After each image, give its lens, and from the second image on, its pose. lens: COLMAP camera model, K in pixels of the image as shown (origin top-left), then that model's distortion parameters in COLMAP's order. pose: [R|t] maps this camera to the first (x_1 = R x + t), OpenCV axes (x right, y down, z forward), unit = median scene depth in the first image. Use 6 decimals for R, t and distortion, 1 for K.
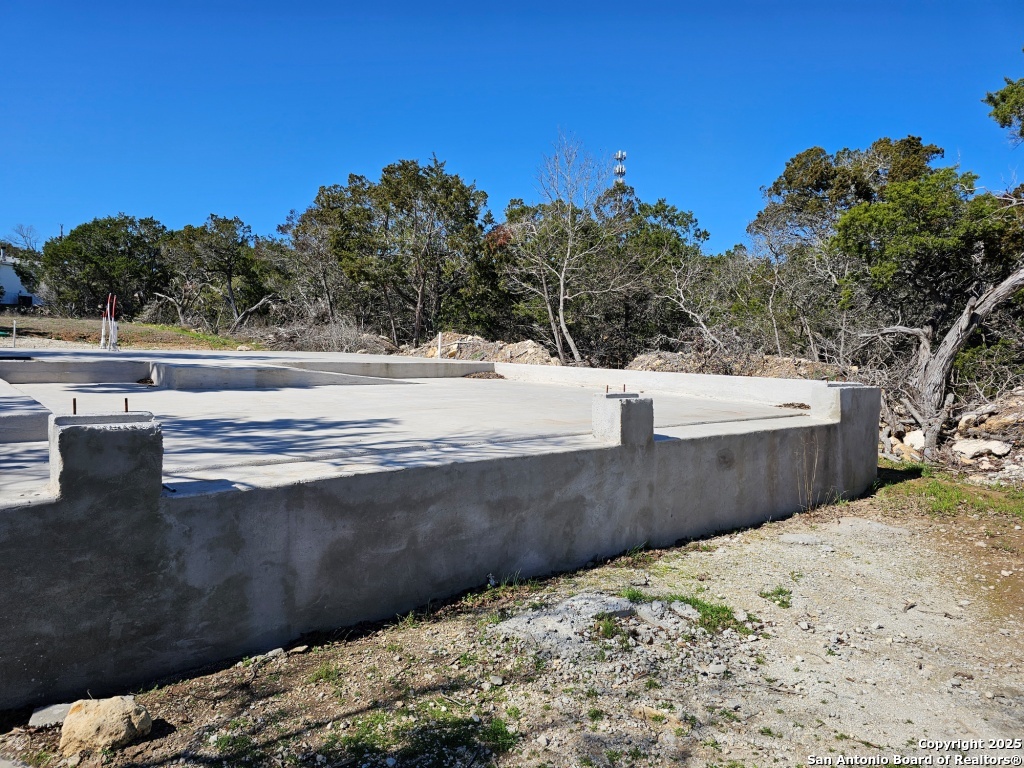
lens RADIAL K [[685.0, 0, 509.9], [0, 685.0, 369.5], [0, 0, 1]] dist [0.107529, -0.119386]
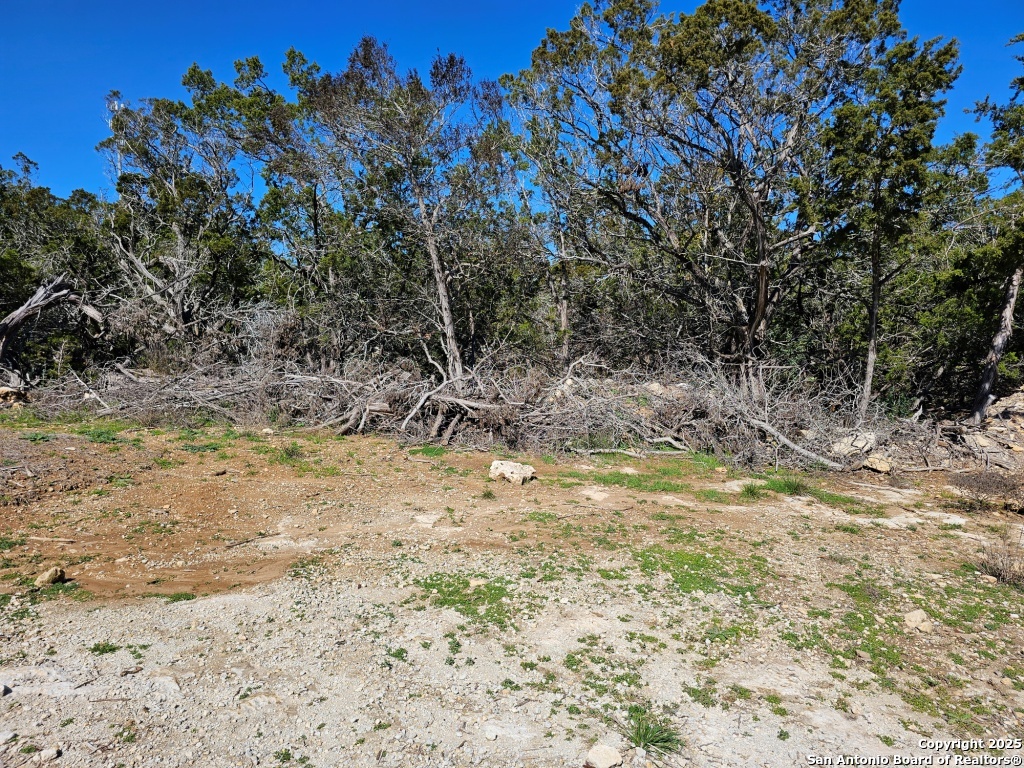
lens RADIAL K [[677.8, 0, 512.9], [0, 677.8, 398.1], [0, 0, 1]] dist [0.058793, -0.056425]
pose [[0.747818, -0.083313, 0.658655, -1.480609], [0.044591, 0.996158, 0.075376, -0.220024], [-0.662404, -0.026998, 0.748660, 2.045164]]
